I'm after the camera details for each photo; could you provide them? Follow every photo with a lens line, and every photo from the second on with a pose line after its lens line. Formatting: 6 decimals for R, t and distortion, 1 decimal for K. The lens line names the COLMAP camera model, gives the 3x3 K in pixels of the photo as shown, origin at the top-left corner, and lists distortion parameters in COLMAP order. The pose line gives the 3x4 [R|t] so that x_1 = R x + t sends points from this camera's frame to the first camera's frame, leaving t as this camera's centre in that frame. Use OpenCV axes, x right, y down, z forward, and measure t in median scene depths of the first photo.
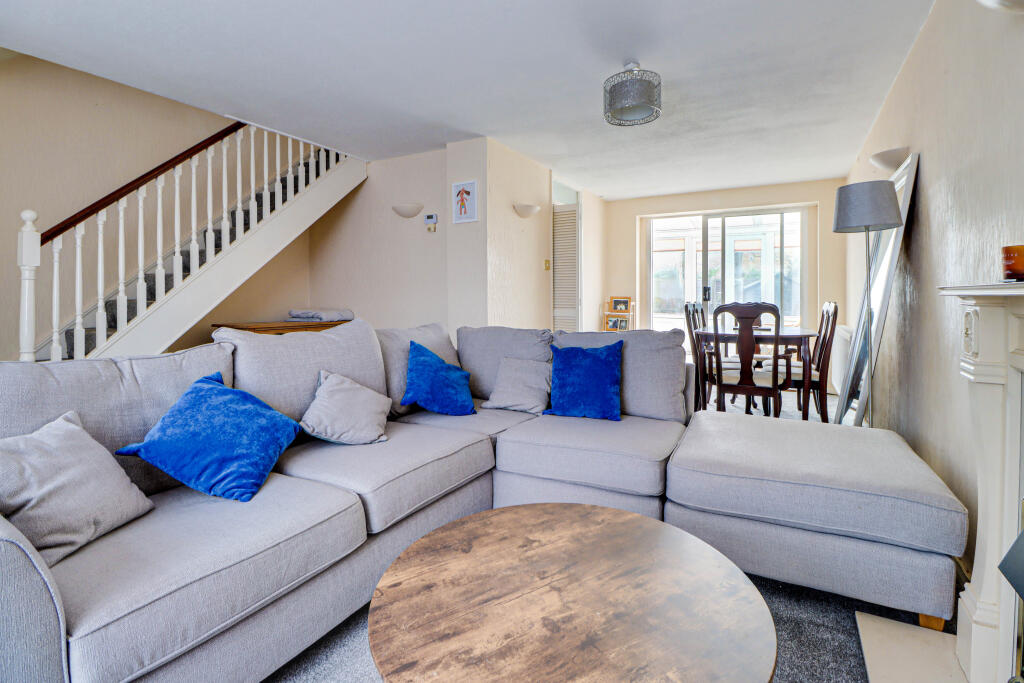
lens RADIAL K [[479.1, 0, 513.7], [0, 479.1, 294.9], [0, 0, 1]] dist [0.001930, -0.015646]
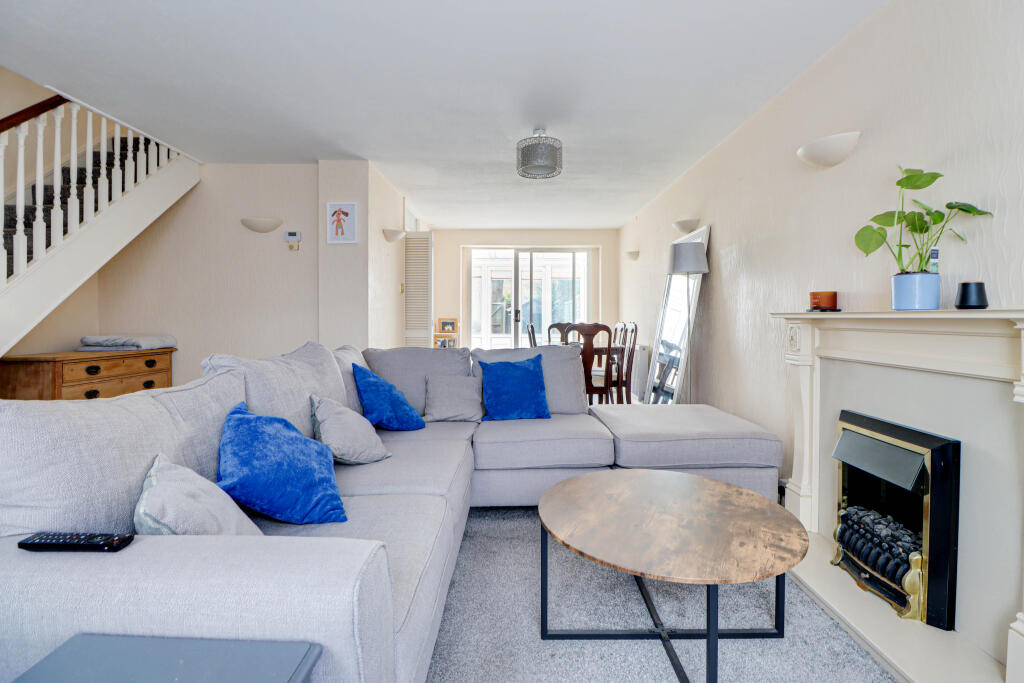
lens RADIAL K [[473.8, 0, 511.6], [0, 473.8, 315.3], [0, 0, 1]] dist [0.000844, -0.014660]
pose [[0.874752, 0.001372, 0.484569, -0.293389], [-0.000348, 0.999998, -0.002204, -0.001863], [-0.484571, 0.001760, 0.874750, -0.022503]]
